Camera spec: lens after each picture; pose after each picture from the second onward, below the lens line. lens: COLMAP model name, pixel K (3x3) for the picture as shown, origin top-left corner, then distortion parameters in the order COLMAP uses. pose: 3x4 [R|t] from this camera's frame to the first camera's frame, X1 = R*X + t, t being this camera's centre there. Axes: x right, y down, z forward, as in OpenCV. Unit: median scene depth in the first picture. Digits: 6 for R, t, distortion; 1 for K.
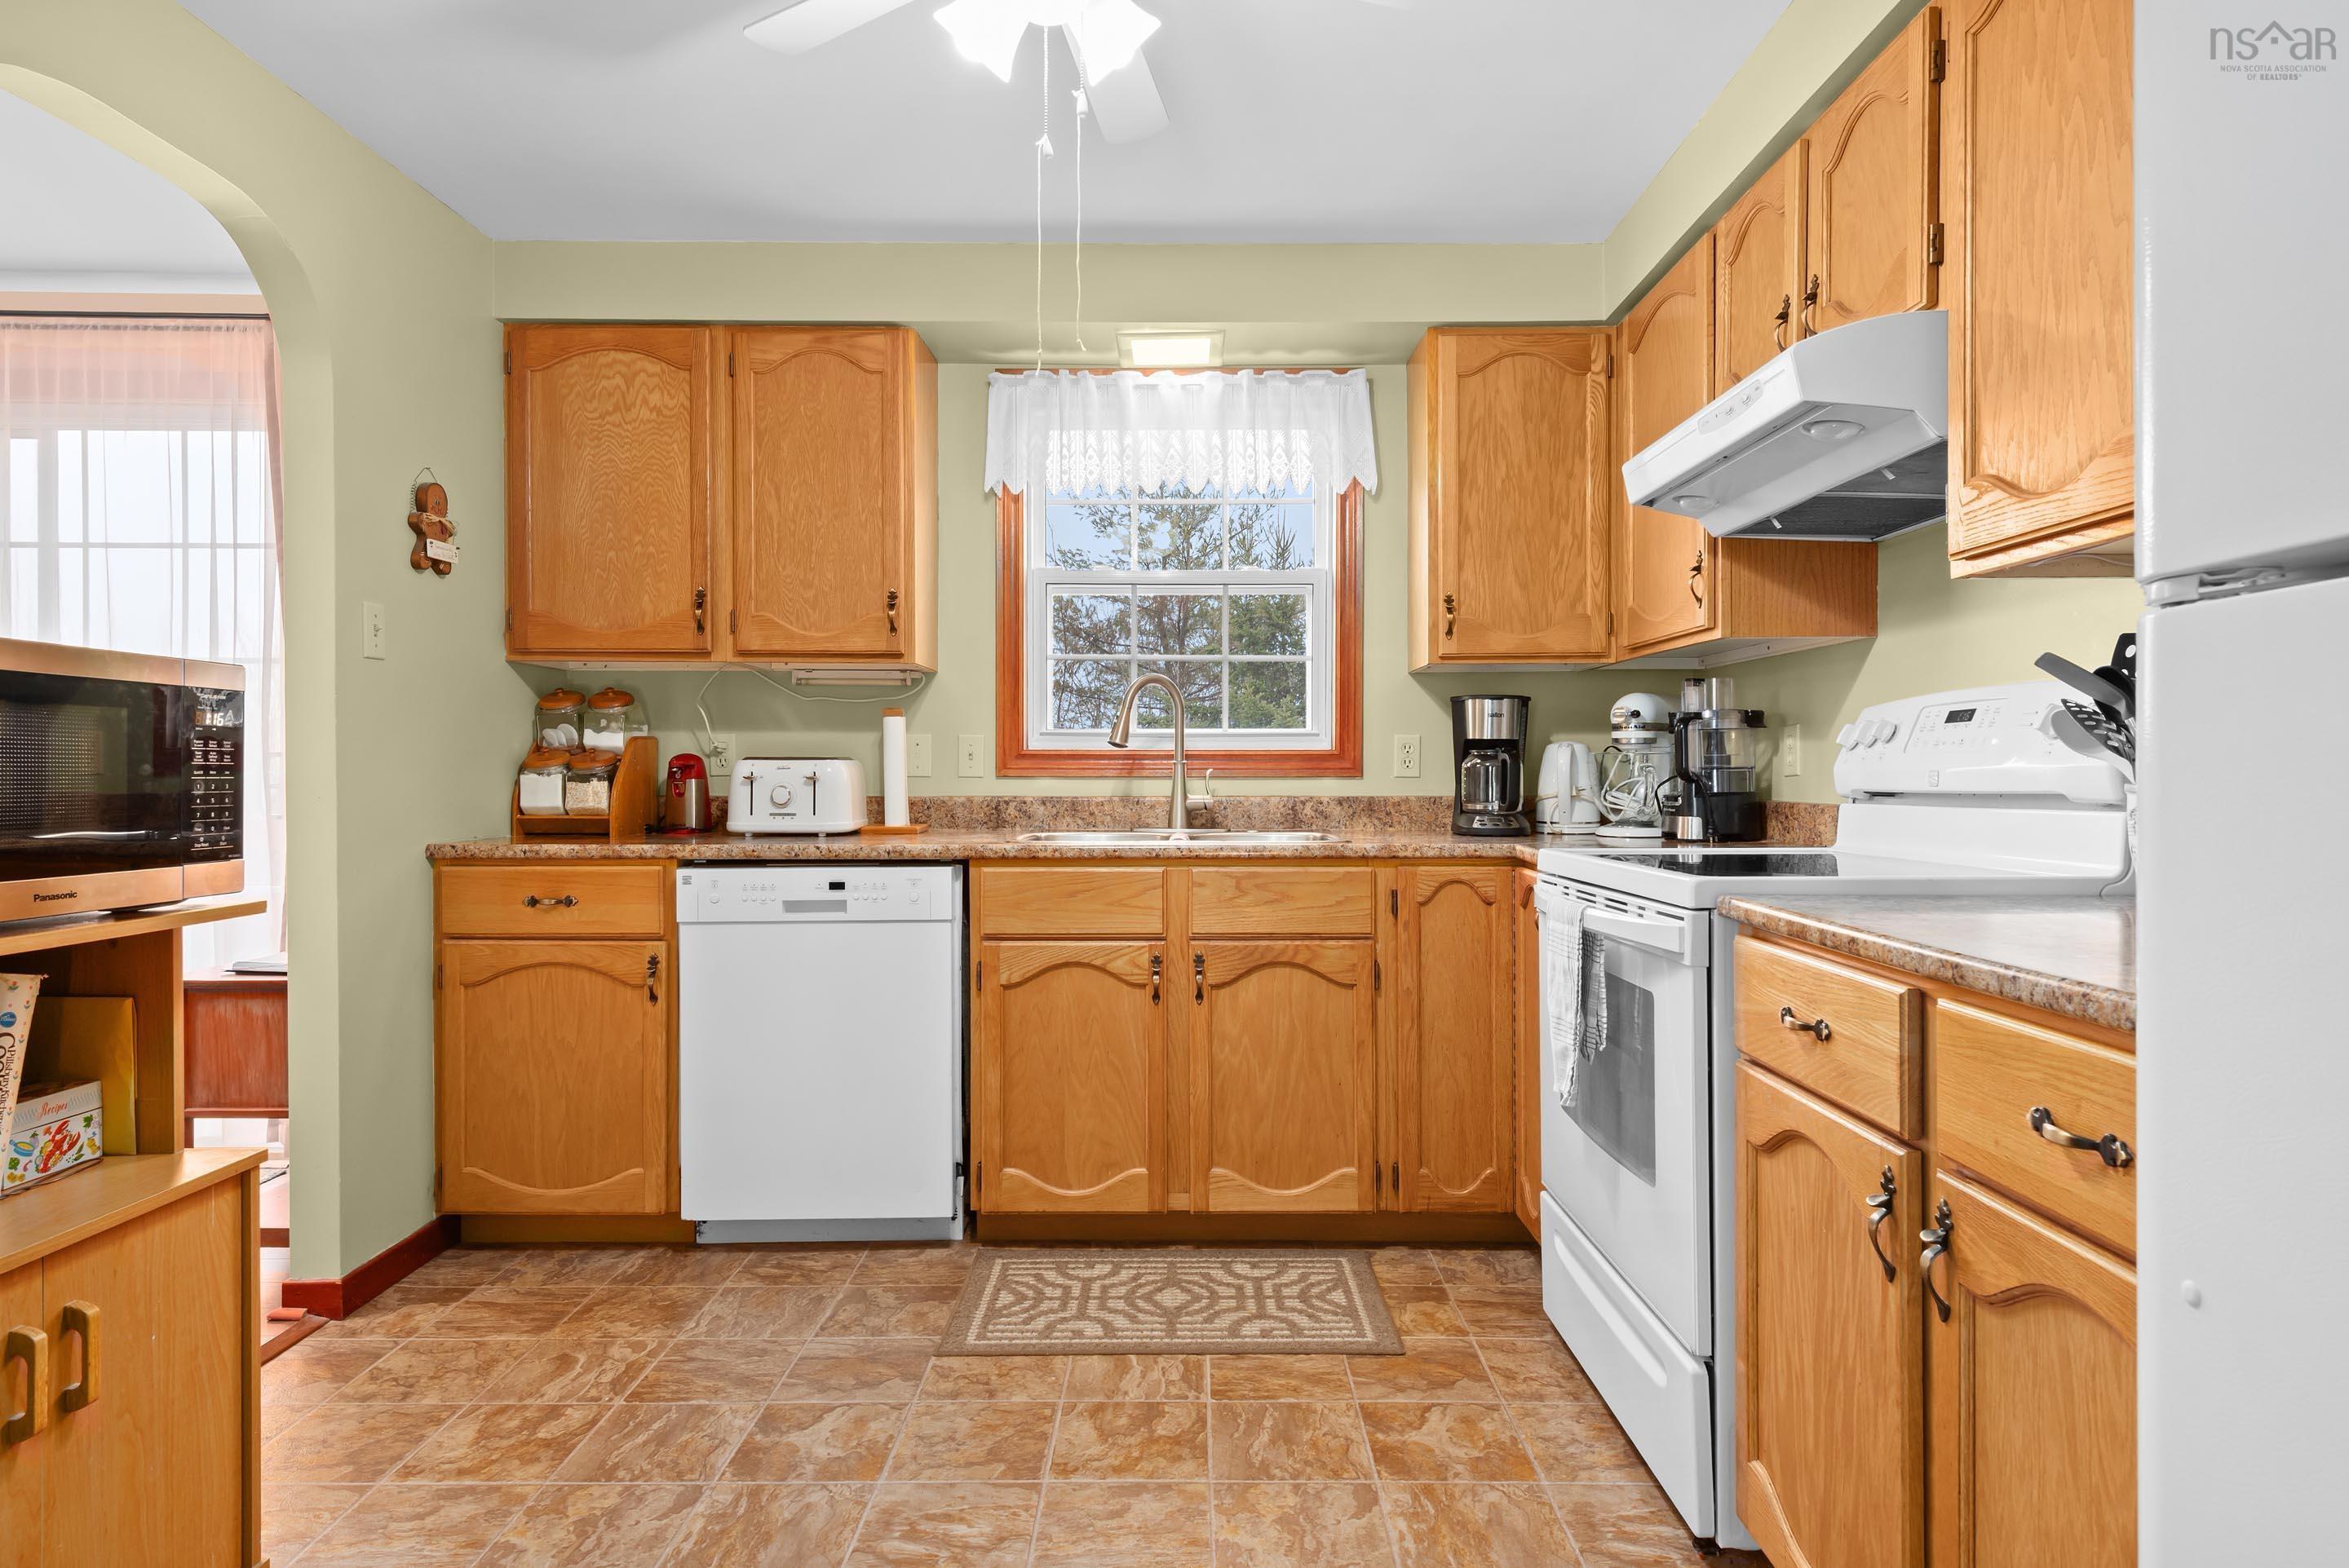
lens RADIAL K [[1296.0, 0, 1183.4], [0, 1296.0, 762.4], [0, 0, 1]] dist [0.024024, -0.000297]
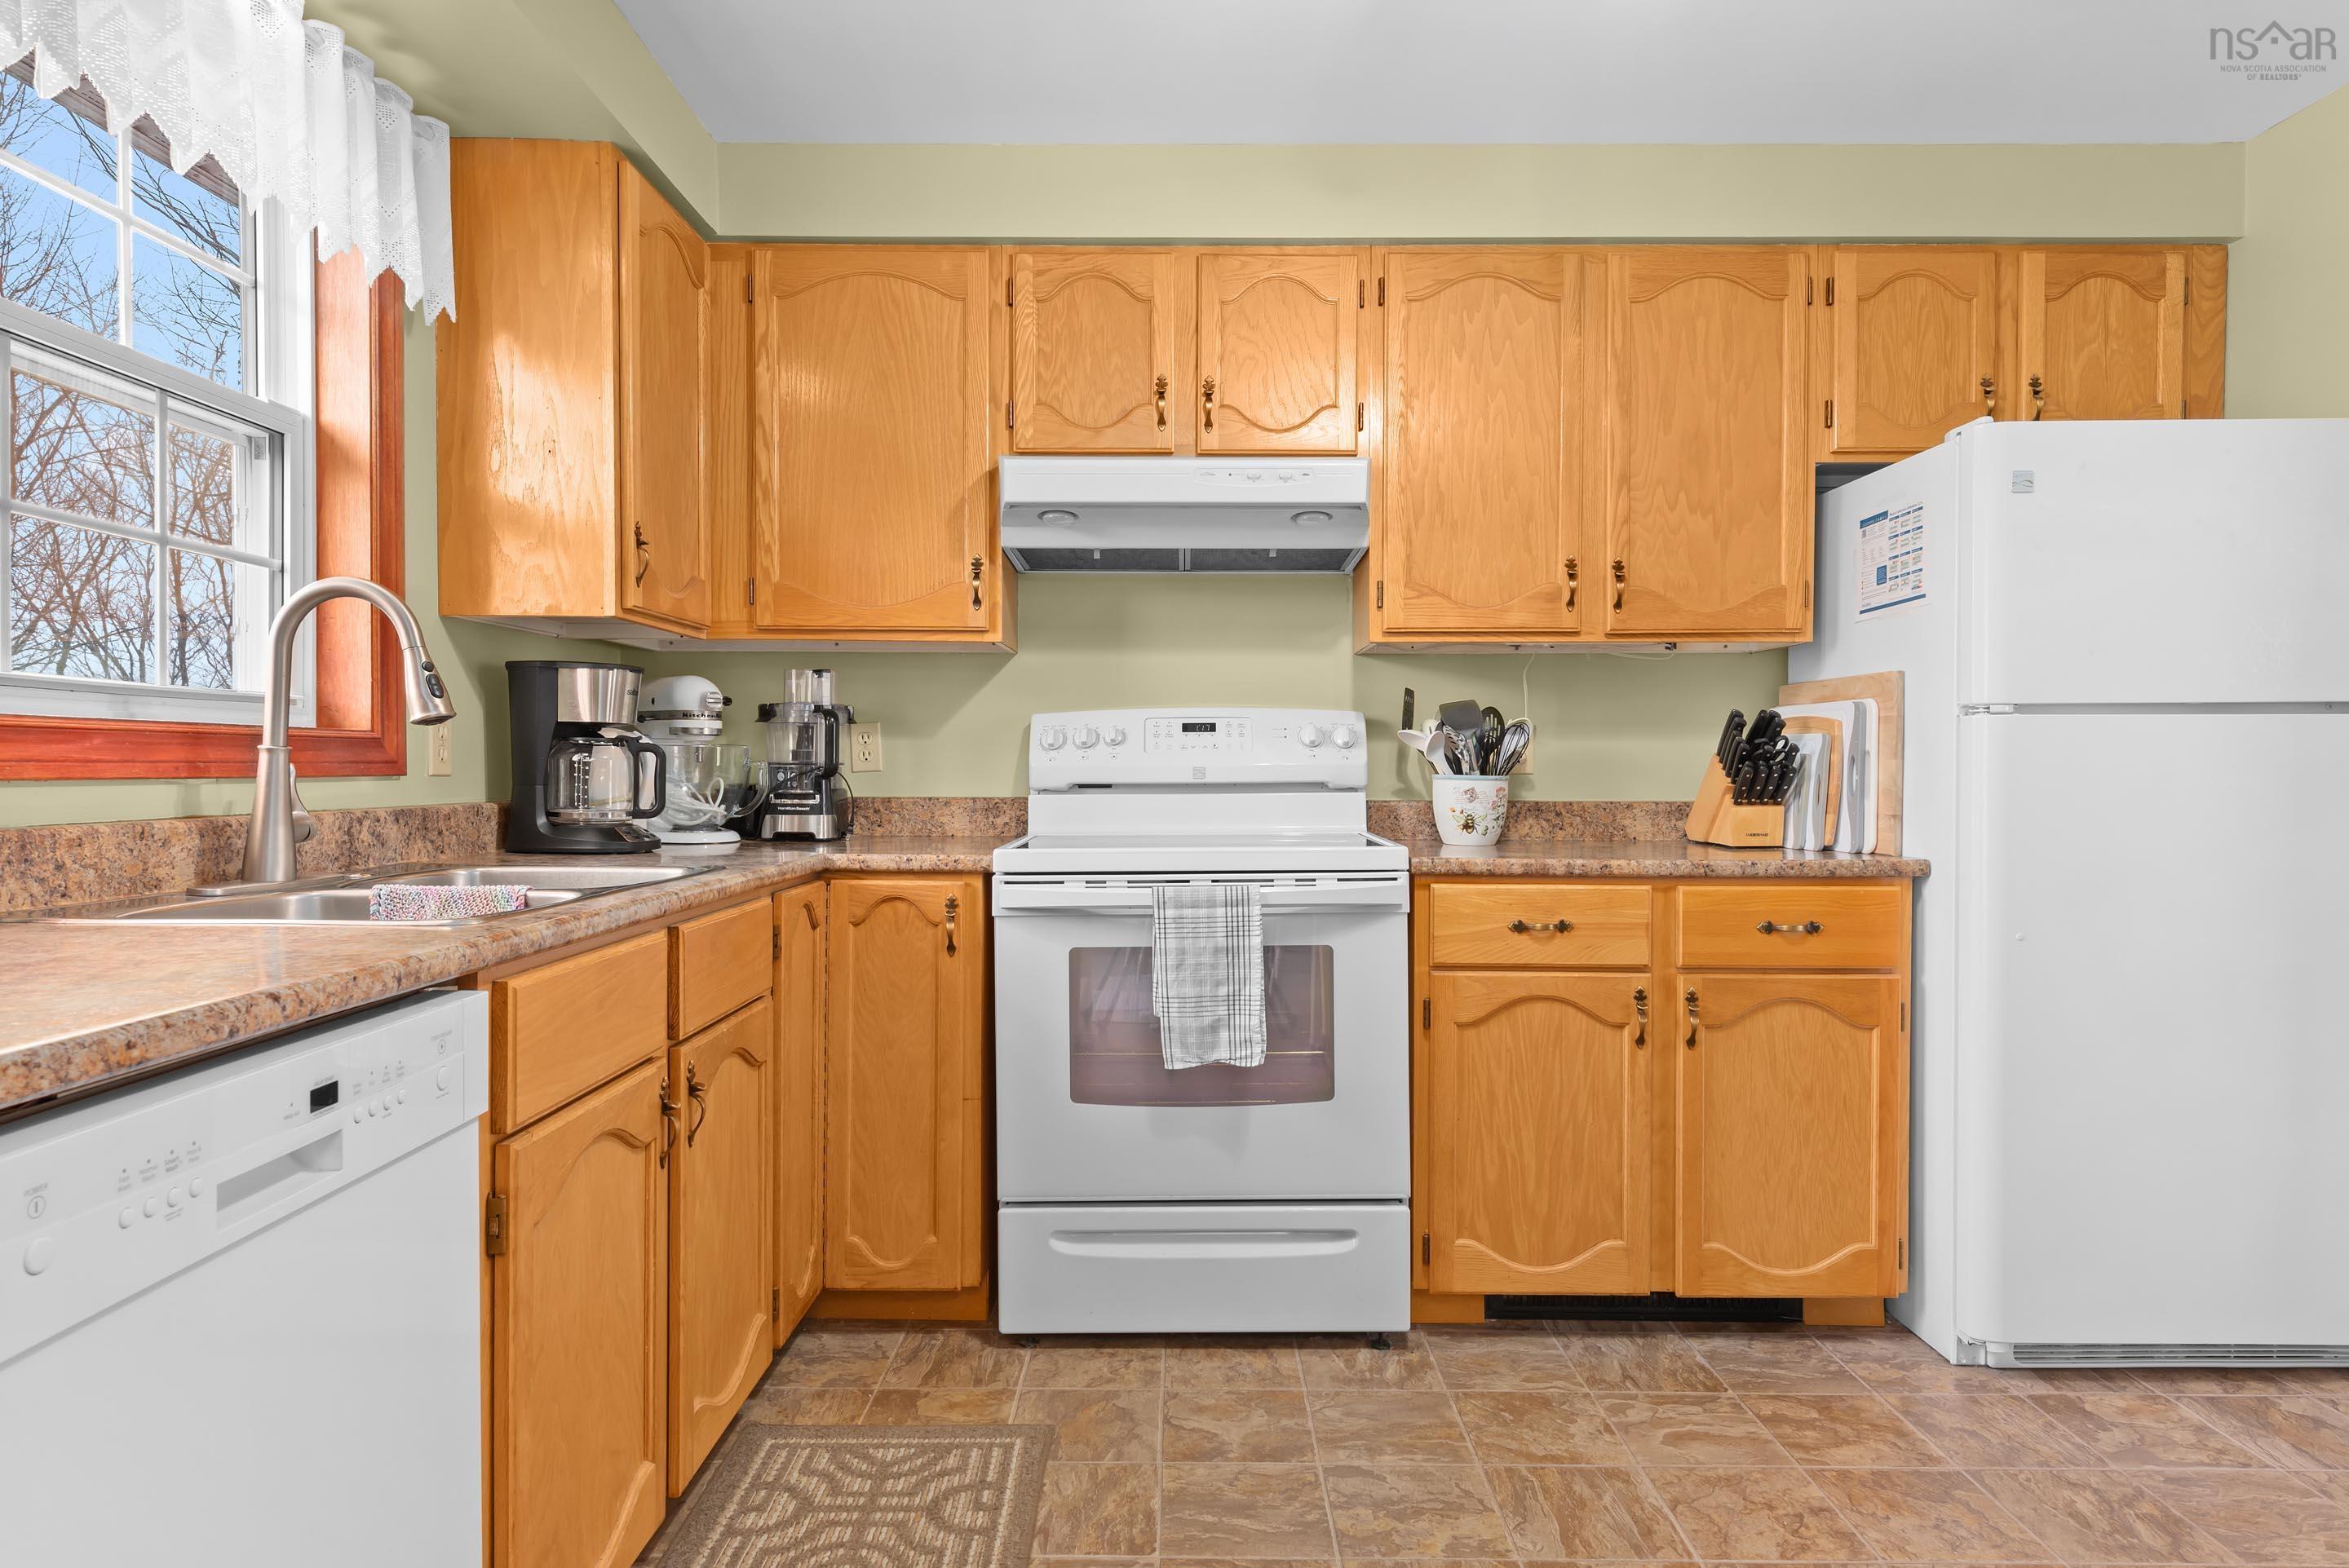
lens RADIAL K [[1379.0, 0, 1174.5], [0, 1379.0, 784.0], [0, 0, 1]] dist [0.017957, -0.000154]
pose [[-0.007751, -0.011618, 0.999902, -0.736586], [-0.008744, 0.999895, 0.011550, 0.006397], [-0.999932, -0.008654, -0.007852, 0.894856]]
